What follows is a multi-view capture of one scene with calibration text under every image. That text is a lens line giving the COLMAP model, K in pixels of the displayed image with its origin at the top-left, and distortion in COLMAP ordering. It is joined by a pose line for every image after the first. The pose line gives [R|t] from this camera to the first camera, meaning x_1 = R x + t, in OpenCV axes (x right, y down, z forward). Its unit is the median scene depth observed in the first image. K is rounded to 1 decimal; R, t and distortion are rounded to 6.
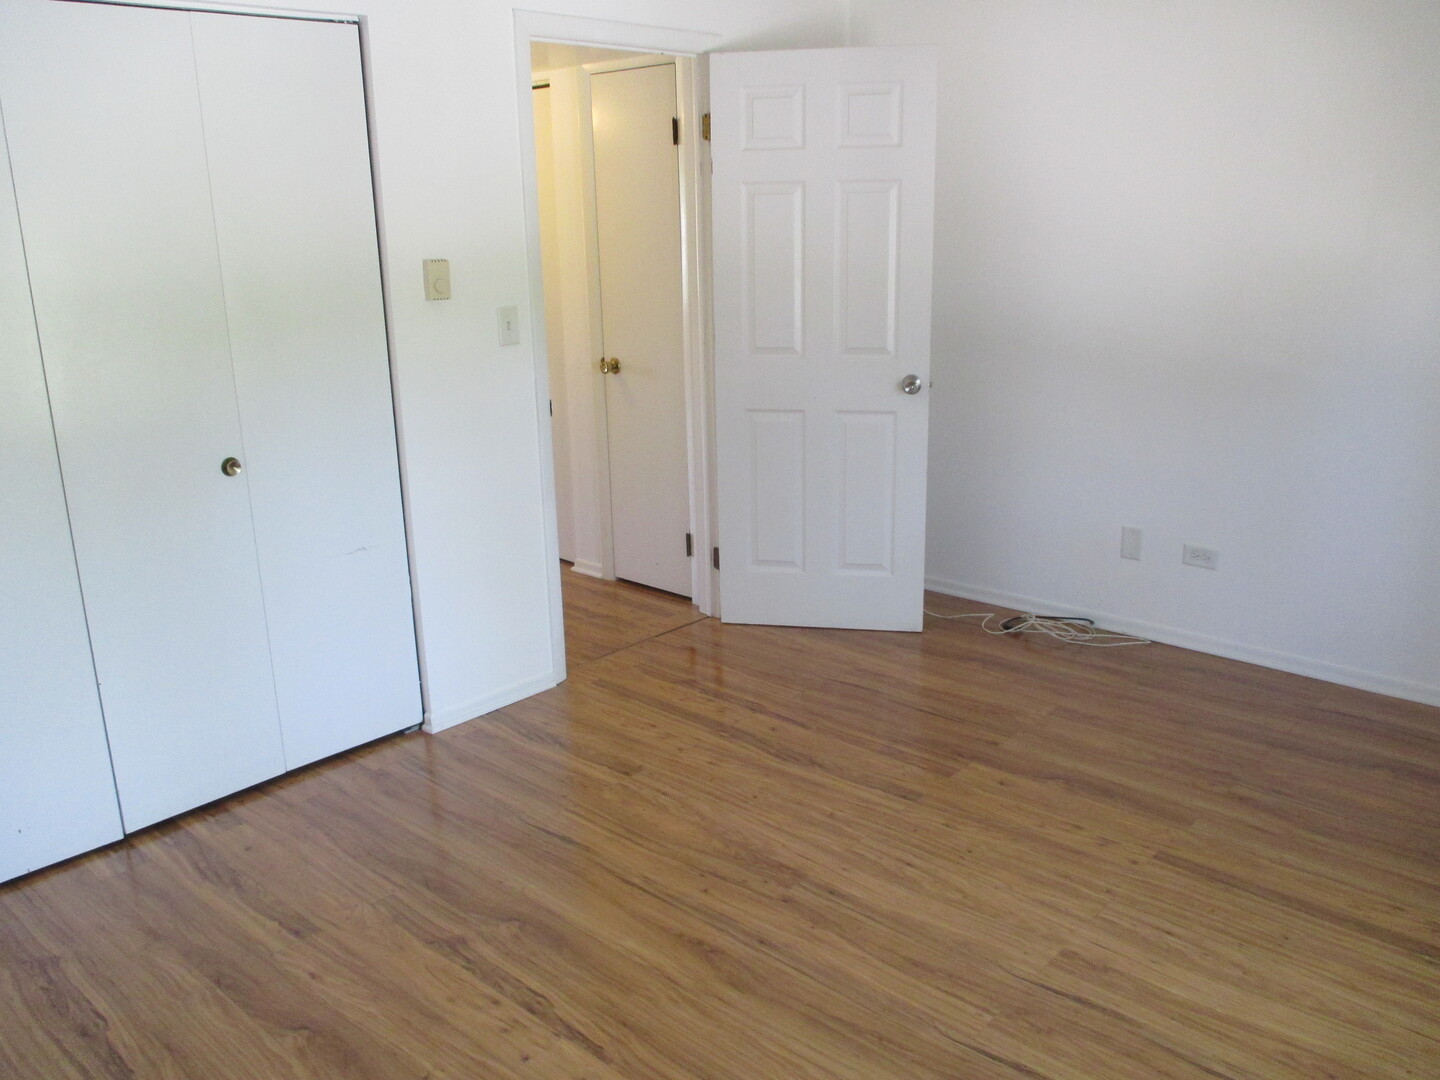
lens RADIAL K [[1188.6, 0, 718.7], [0, 1188.6, 528.5], [0, 0, 1]] dist [-0.034334, -0.004226]
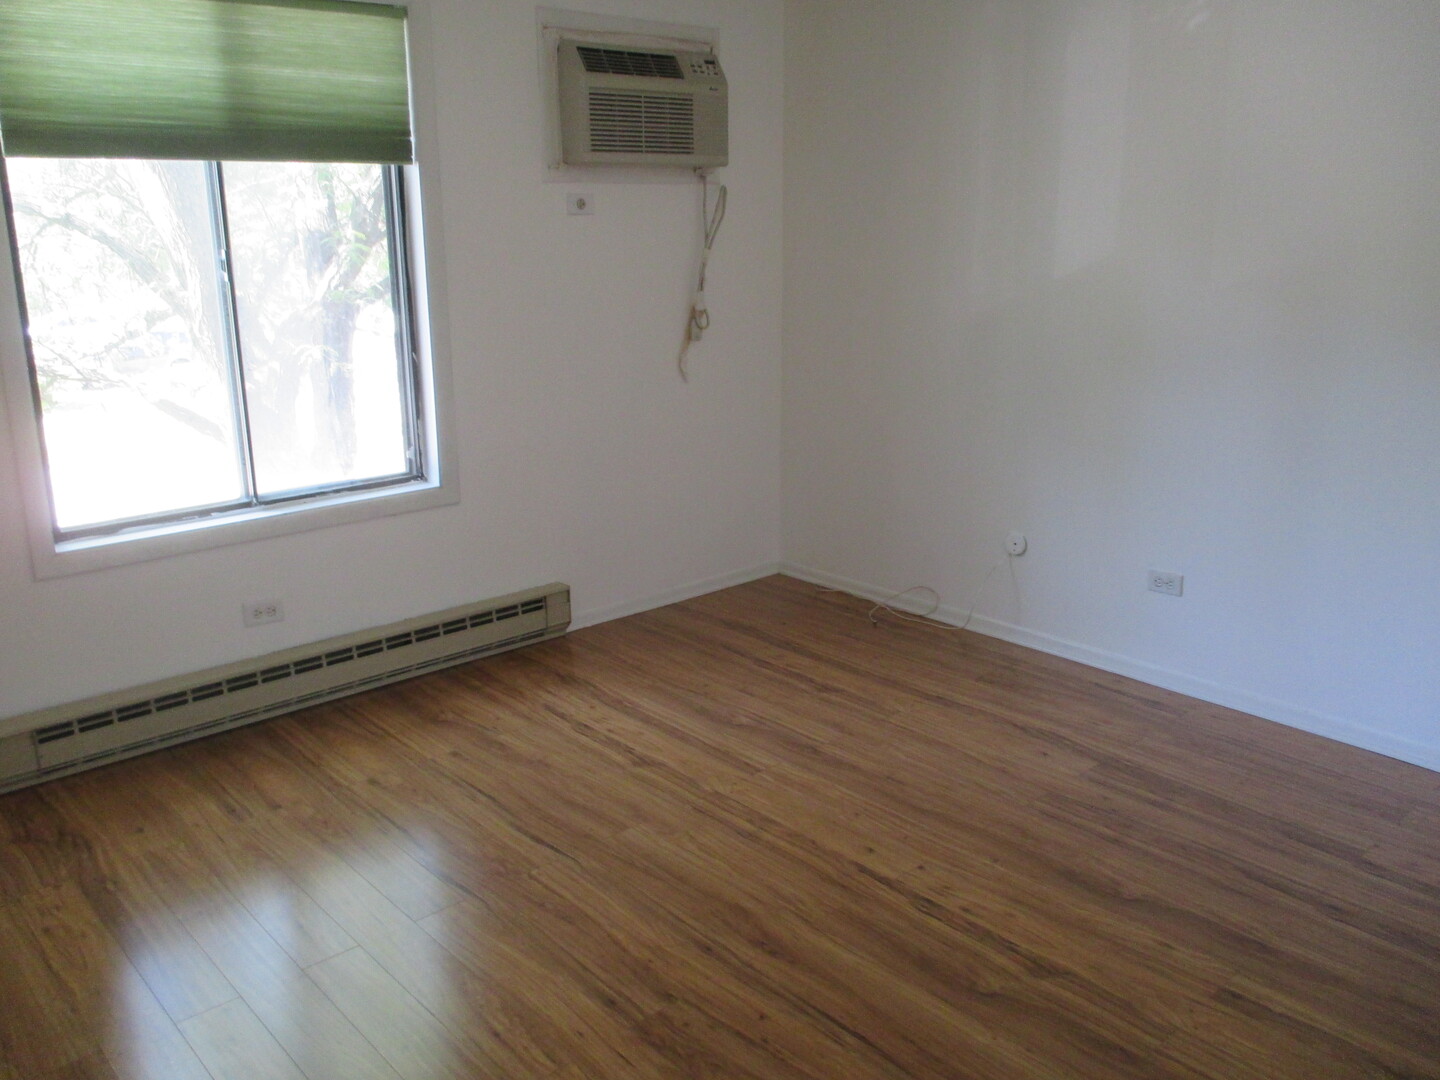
lens RADIAL K [[1188.6, 0, 718.7], [0, 1188.6, 528.5], [0, 0, 1]] dist [-0.034334, -0.004226]
pose [[-0.994897, 0.007679, 0.100605, -0.070618], [0.057312, 0.863637, 0.500845, -0.422916], [-0.083040, 0.504055, -0.859670, 1.653525]]
